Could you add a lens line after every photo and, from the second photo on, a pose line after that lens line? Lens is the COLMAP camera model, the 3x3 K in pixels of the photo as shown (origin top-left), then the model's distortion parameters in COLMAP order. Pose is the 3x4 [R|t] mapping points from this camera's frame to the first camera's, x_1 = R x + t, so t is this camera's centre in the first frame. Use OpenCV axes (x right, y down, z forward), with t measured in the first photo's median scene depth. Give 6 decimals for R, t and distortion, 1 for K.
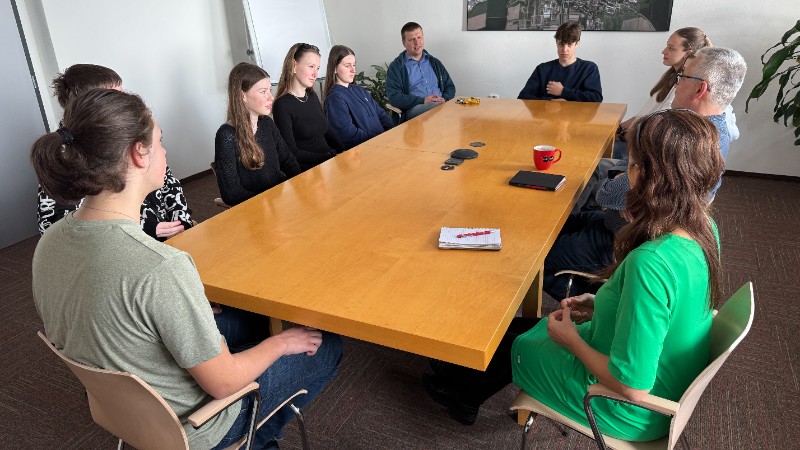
lens RADIAL K [[561.3, 0, 403.5], [0, 561.3, 228.2], [0, 0, 1]] dist [-0.005271, -0.014162]
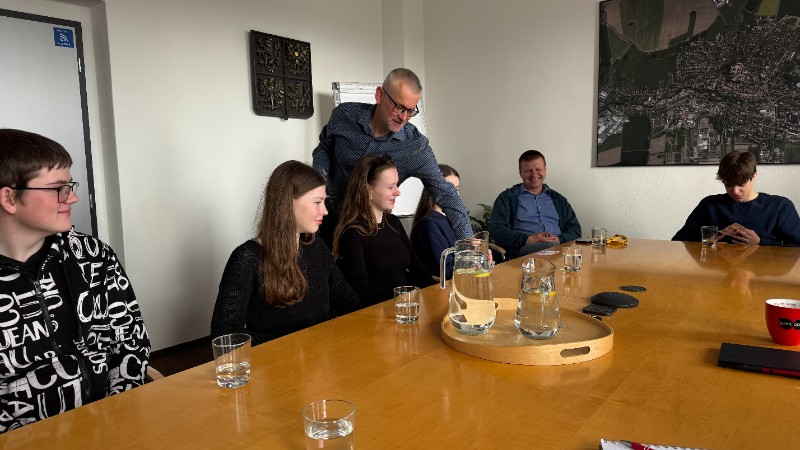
lens RADIAL K [[561.3, 0, 402.2], [0, 561.3, 226.2], [0, 0, 1]] dist [-0.005271, -0.014162]
pose [[0.978200, 0.029613, -0.205545, 0.005641], [-0.088058, 0.955540, -0.281406, -0.011948], [0.188073, 0.293371, 0.937316, 0.214779]]
